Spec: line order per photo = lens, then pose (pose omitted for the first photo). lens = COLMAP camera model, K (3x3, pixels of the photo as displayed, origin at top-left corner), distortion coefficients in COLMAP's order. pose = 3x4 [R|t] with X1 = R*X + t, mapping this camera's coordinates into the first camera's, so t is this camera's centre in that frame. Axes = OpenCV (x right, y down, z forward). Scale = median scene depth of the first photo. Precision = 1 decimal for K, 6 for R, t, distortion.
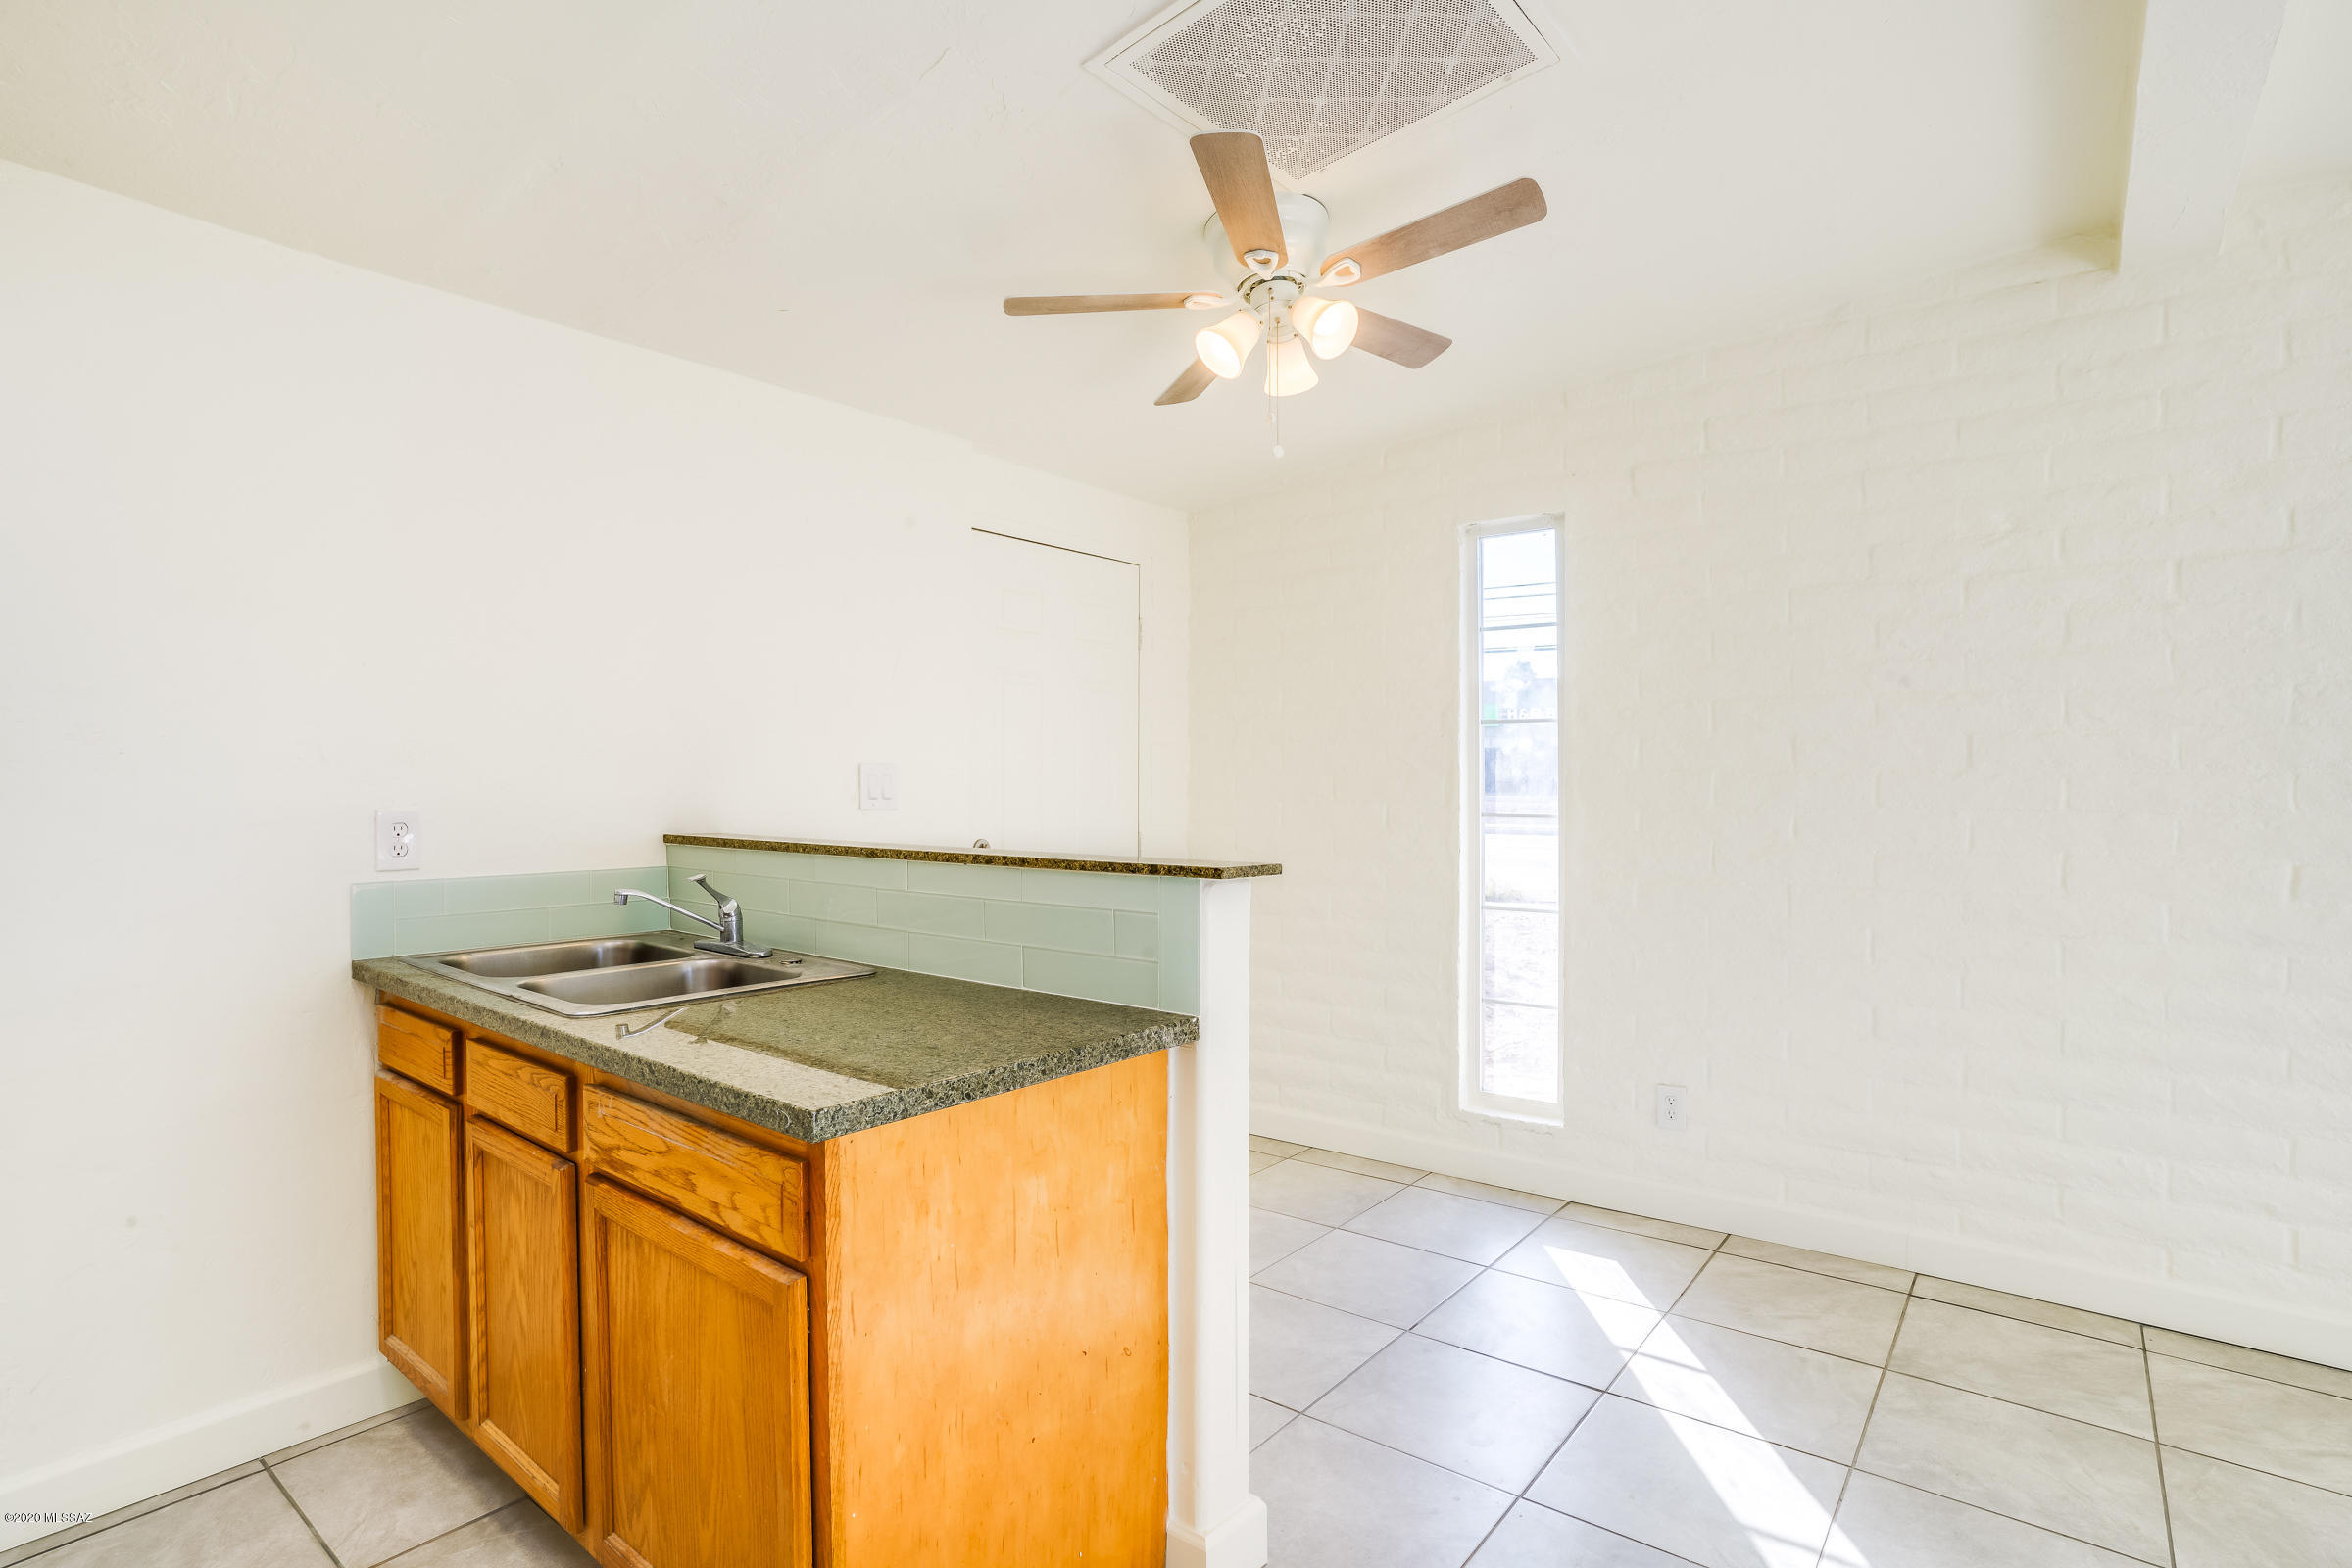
lens RADIAL K [[1162.5, 0, 1176.0], [0, 1162.5, 784.0], [0, 0, 1]] dist [-0.071269, 0.032645]
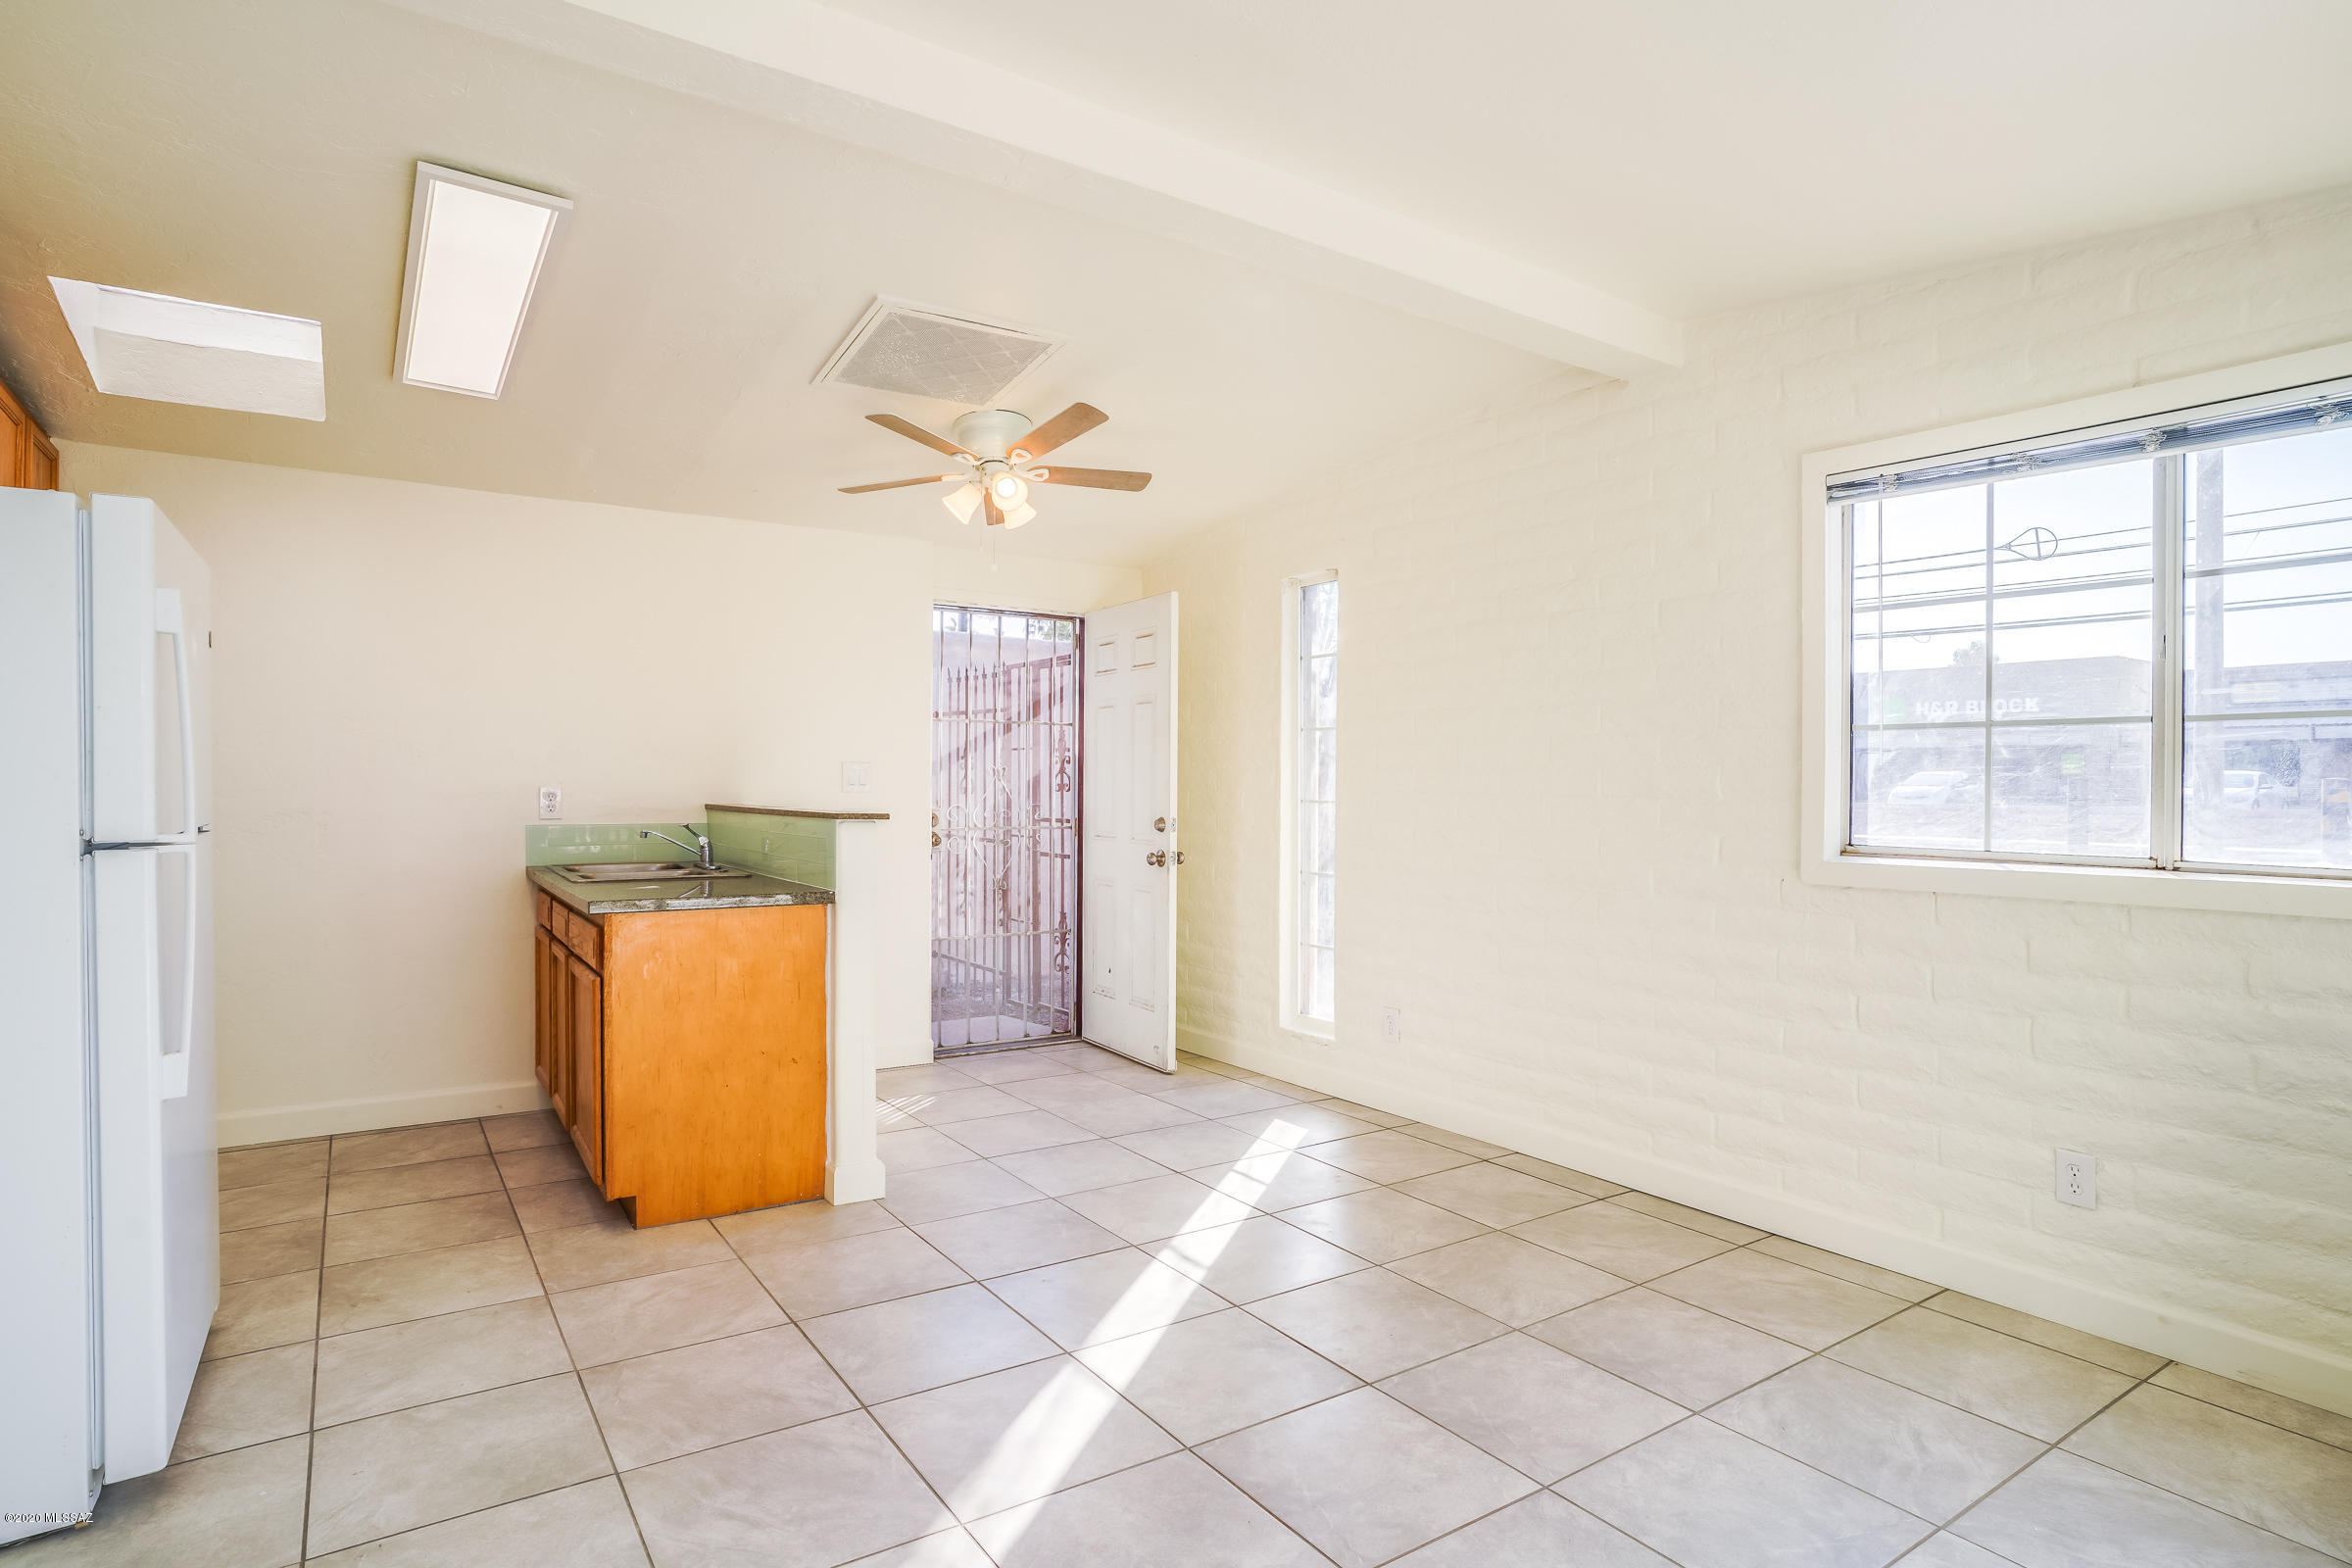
lens RADIAL K [[1243.4, 0, 1176.0], [0, 1243.4, 784.0], [0, 0, 1]] dist [-0.044638, -0.000114]
pose [[0.951266, 0.003278, -0.308353, 0.906269], [-0.004225, 0.999988, -0.002405, 0.019305], [0.308342, 0.003591, 0.951269, -0.597502]]
